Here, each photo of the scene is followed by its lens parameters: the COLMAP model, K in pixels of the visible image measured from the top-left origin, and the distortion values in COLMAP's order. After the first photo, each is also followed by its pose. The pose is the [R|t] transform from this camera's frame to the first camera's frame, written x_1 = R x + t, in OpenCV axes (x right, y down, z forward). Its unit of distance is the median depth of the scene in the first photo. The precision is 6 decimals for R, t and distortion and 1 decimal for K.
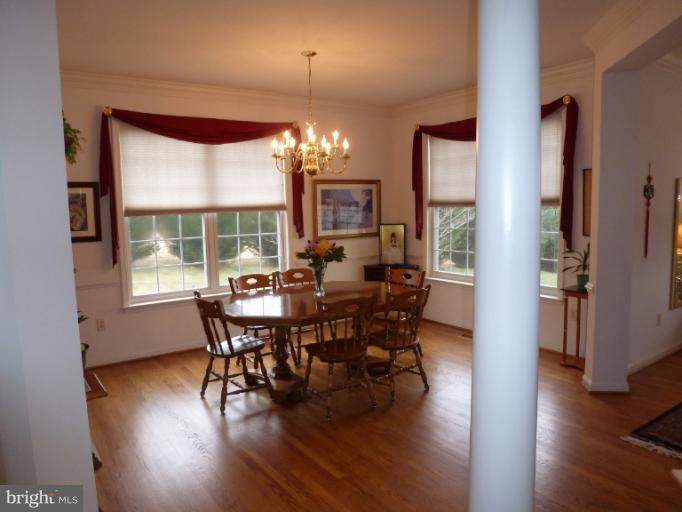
lens RADIAL K [[496.2, 0, 338.6], [0, 496.2, 255.0], [0, 0, 1]] dist [-0.051663, 0.010667]
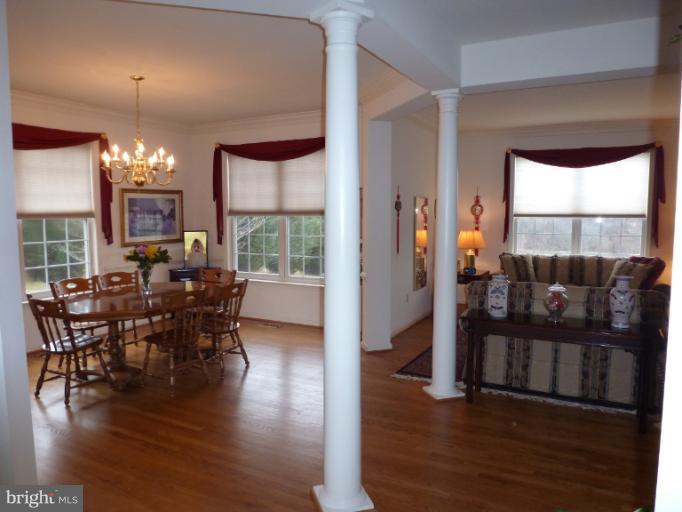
lens RADIAL K [[496.2, 0, 338.6], [0, 496.2, 255.0], [0, 0, 1]] dist [-0.051663, 0.010667]
pose [[0.893730, -0.022325, 0.448049, -0.126609], [0.030550, 0.999471, -0.011139, 0.016760], [-0.447563, 0.023643, 0.893940, -0.155564]]
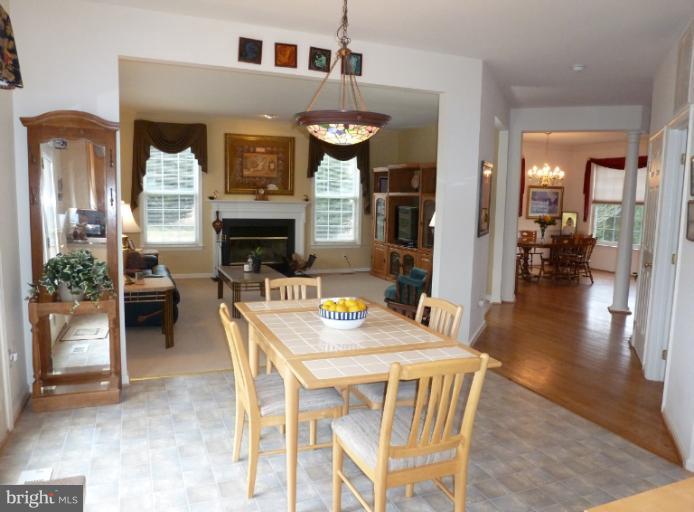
lens RADIAL K [[523.4, 0, 347.0], [0, 523.4, 256.0], [0, 0, 1]] dist [-0.050034, 0.003937]
pose [[0.976438, 0.067608, -0.204934, -0.353815], [-0.064977, 0.997695, 0.019548, 0.137997], [0.205783, -0.005771, 0.978581, -1.244248]]
